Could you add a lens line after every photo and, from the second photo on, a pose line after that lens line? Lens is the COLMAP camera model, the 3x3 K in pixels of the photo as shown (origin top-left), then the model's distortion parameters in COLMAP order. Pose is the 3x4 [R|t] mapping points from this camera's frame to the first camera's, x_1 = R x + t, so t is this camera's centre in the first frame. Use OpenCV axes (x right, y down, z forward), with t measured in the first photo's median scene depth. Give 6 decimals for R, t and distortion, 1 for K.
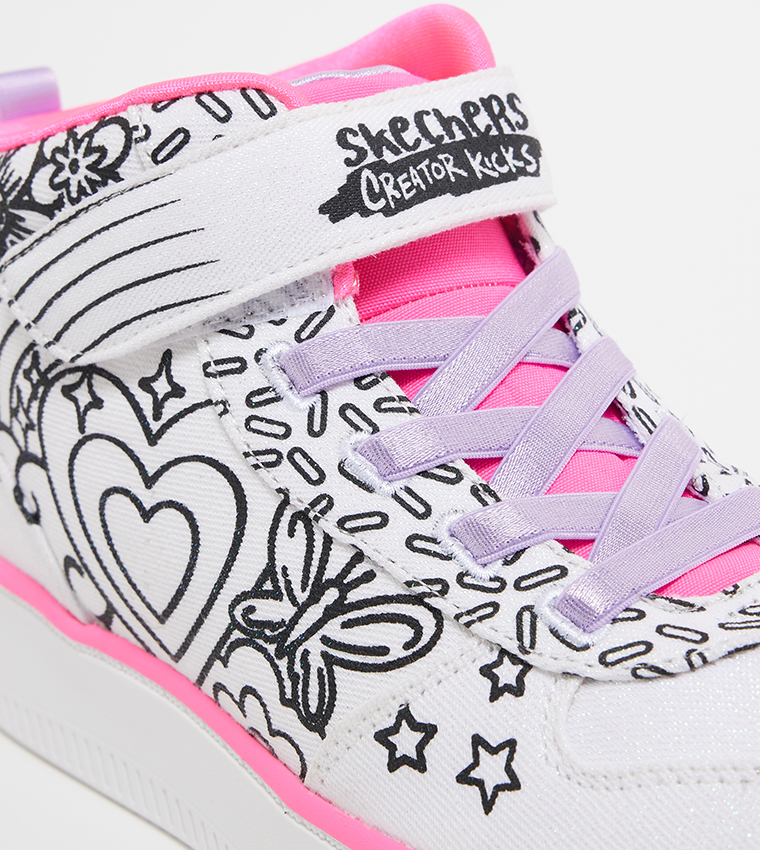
lens RADIAL K [[2731.1, 0, 435.6], [0, 2731.1, 422.3], [0, 0, 1]] dist [-0.051670, 0.228914]
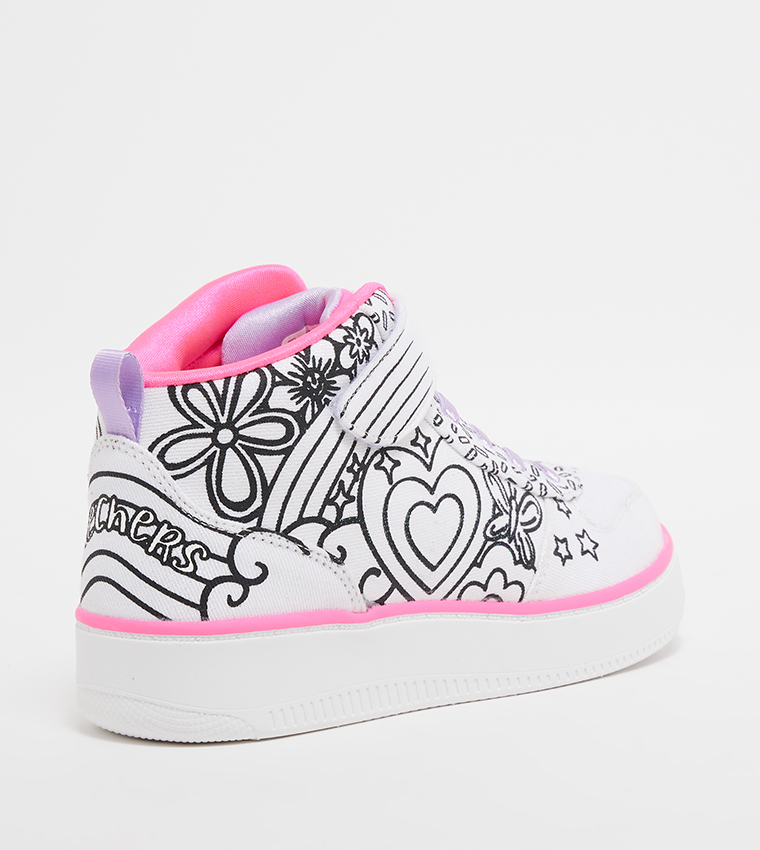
lens RADIAL K [[3356.5, 0, 380.0], [0, 3356.5, 425.0], [0, 0, 1]] dist [0.145491, 1.148054]
pose [[-0.077175, -0.078478, 0.993924, -2.467283], [0.348157, 0.932020, 0.100624, -0.273674], [-0.934254, 0.353808, -0.044605, 1.146427]]
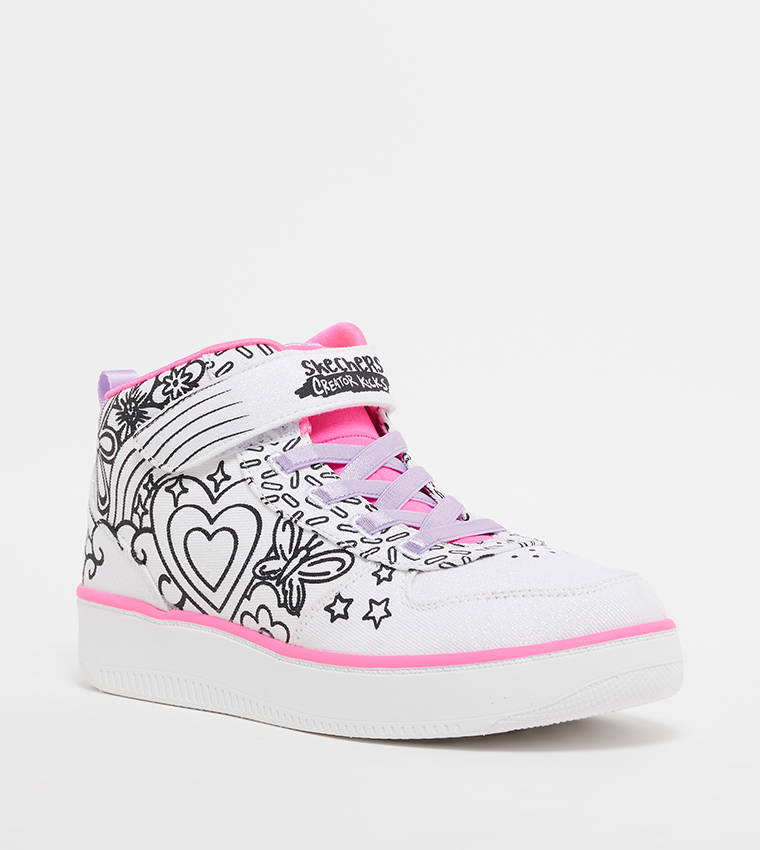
lens RADIAL K [[3356.5, 0, 380.0], [0, 3356.5, 425.0], [0, 0, 1]] dist [0.145491, 1.148054]
pose [[0.996750, 0.012652, 0.079552, -0.188932], [0.008503, 0.965546, -0.260092, 0.655183], [-0.080101, 0.259924, 0.962301, -1.624569]]
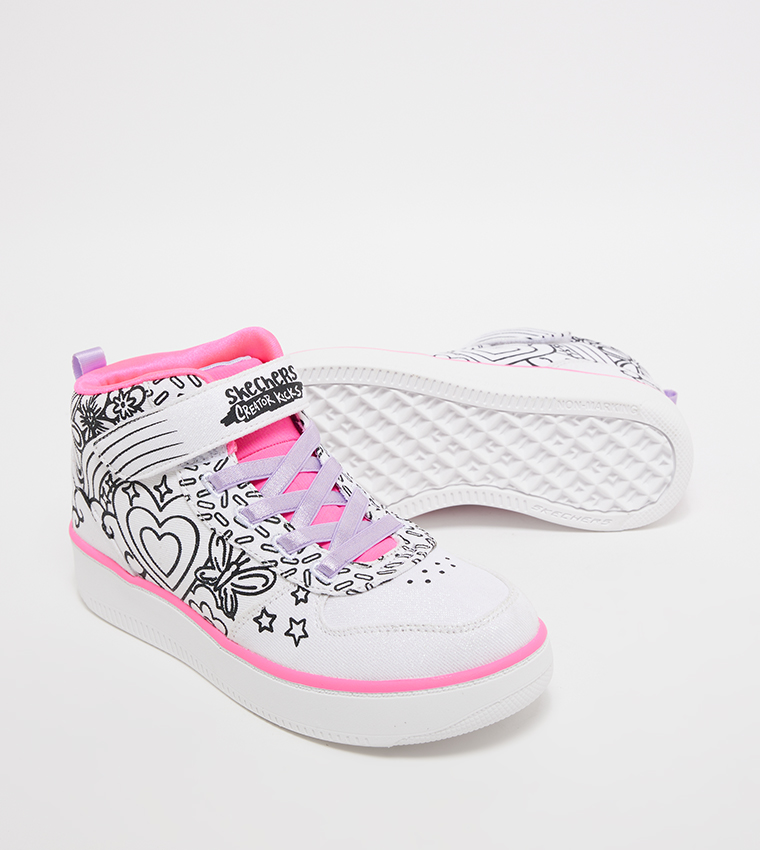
lens RADIAL K [[1573.3, 0, 379.5], [0, 1573.3, 410.5], [0, 0, 1]] dist [0.046096, 0.057653]
pose [[0.994965, -0.056276, 0.082935, -0.014969], [0.053232, 0.997841, 0.038472, -0.137877], [-0.084921, -0.033863, 0.995812, -0.530200]]
